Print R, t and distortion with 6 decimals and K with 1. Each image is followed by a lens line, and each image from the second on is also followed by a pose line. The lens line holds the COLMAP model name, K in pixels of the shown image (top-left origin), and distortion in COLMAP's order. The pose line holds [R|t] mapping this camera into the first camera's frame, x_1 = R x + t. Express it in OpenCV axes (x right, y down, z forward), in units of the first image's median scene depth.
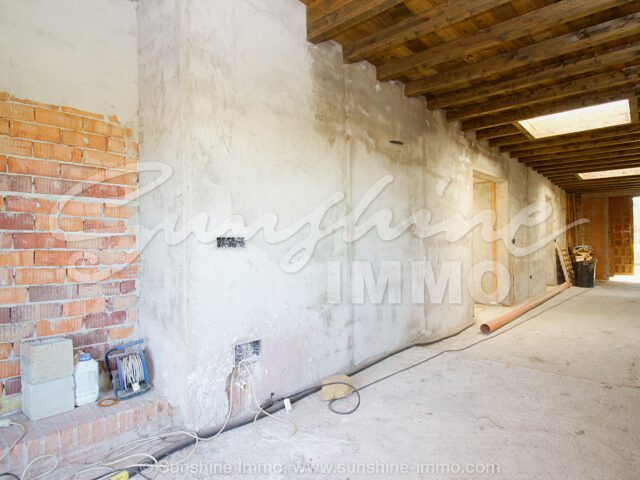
lens RADIAL K [[389.0, 0, 329.9], [0, 389.0, 240.4], [0, 0, 1]] dist [0.001760, -0.004176]
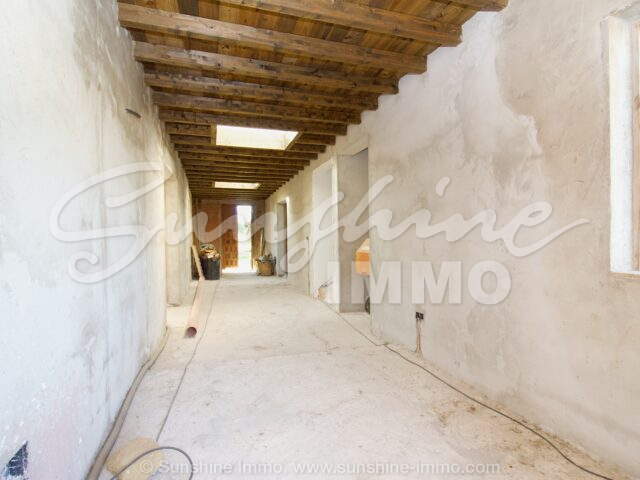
lens RADIAL K [[370.6, 0, 331.1], [0, 370.6, 241.7], [0, 0, 1]] dist [0.003992, -0.011417]
pose [[0.485462, -0.003935, 0.874249, -0.283630], [-0.002654, 0.999979, 0.005975, -0.002673], [-0.874254, -0.005221, 0.485441, 0.306503]]
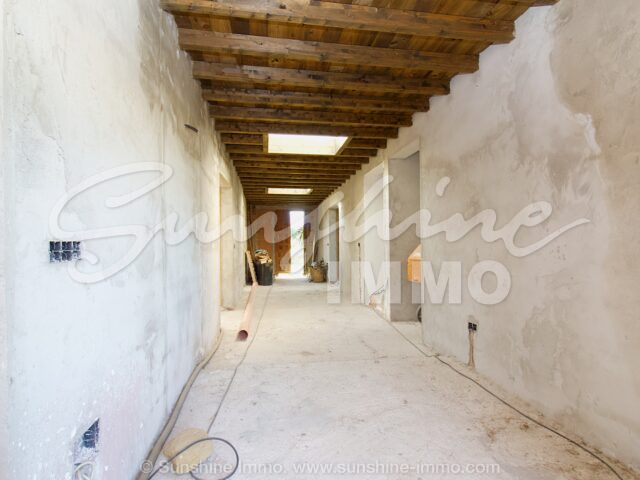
lens RADIAL K [[389.0, 0, 329.9], [0, 389.0, 240.4], [0, 0, 1]] dist [0.001760, -0.004176]
pose [[0.612589, 0.012876, 0.790297, -0.304211], [-0.004930, 0.999910, -0.012470, -0.003142], [-0.790386, 0.003743, 0.612598, 0.262624]]
